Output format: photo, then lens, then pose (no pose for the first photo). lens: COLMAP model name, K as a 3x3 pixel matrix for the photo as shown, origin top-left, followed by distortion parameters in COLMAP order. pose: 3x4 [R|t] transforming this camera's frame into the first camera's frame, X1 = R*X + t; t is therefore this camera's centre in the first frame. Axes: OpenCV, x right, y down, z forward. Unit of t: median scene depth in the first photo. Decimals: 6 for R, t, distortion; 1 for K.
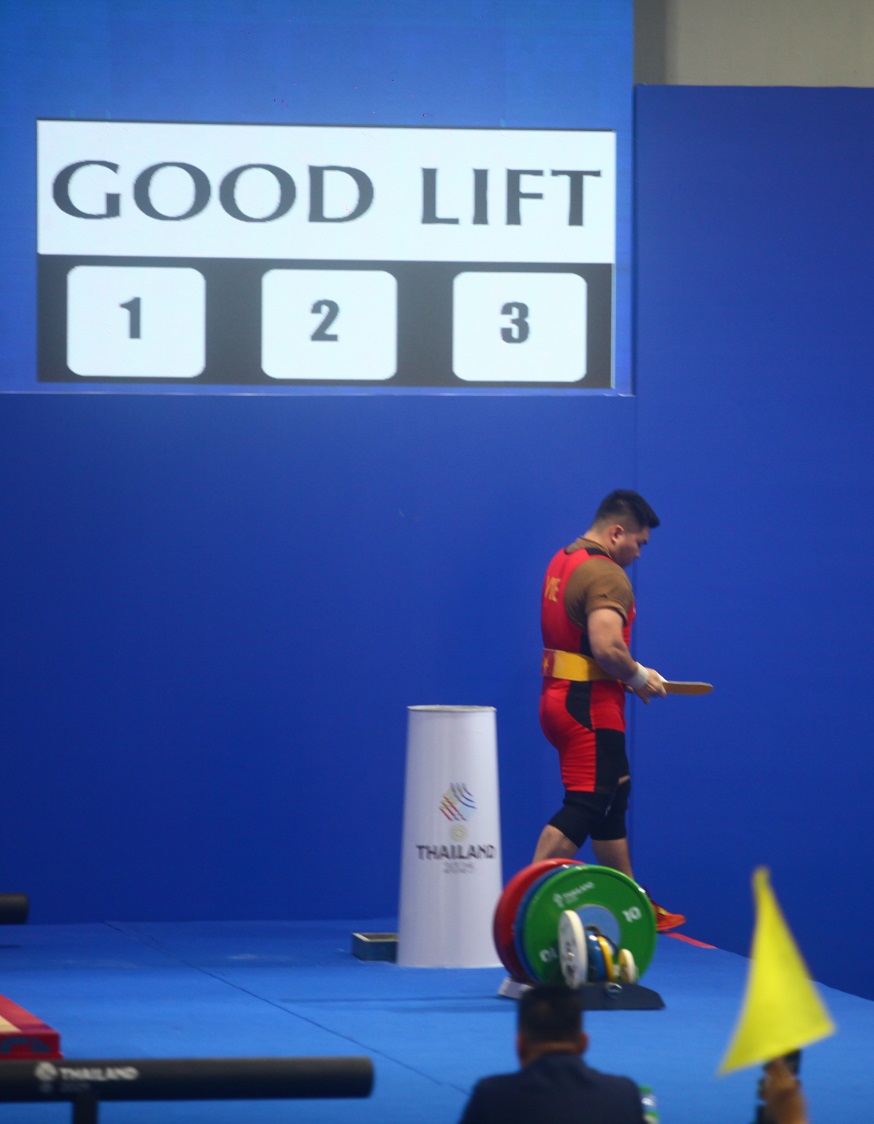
lens RADIAL K [[8013.8, 0, 441.3], [0, 8013.8, 560.4], [0, 0, 1]] dist [2.145420, 0.000000]
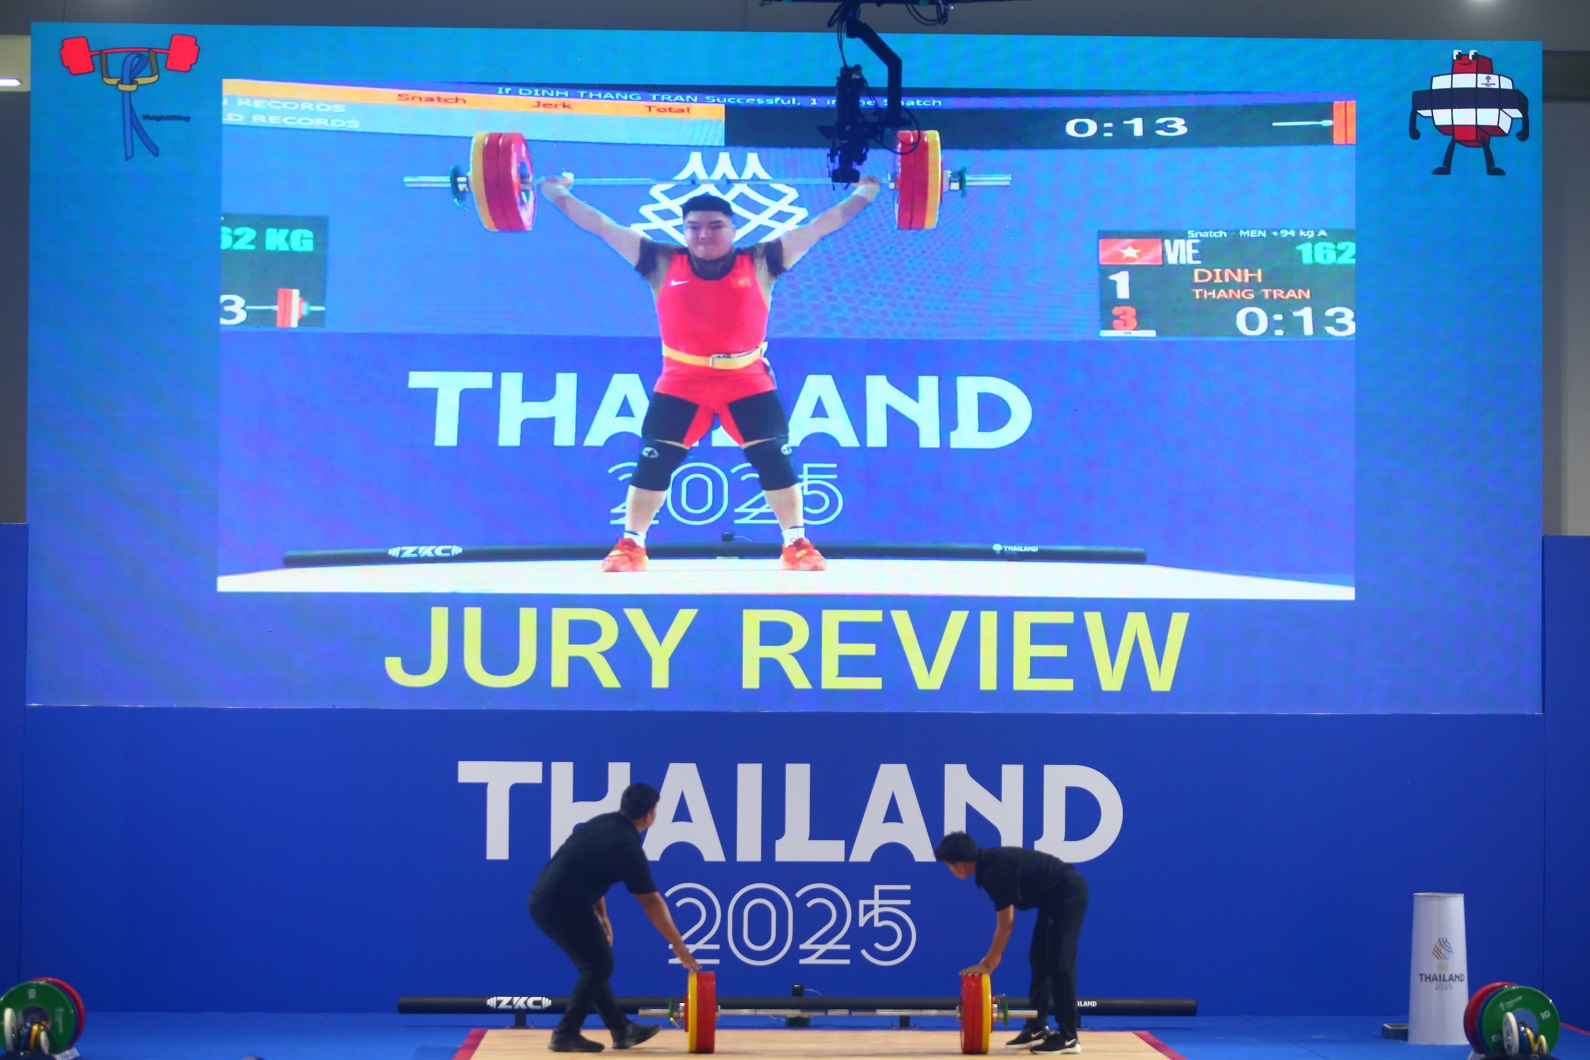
lens RADIAL K [[5139.9, 0, 798.0], [0, 5139.9, 529.0], [0, 0, 1]] dist [-0.060610, 0.000000]
pose [[0.992467, -0.005792, -0.122377, 0.000054], [-0.000656, 0.998616, -0.052581, -0.001900], [0.122512, 0.052265, 0.991090, -0.112051]]
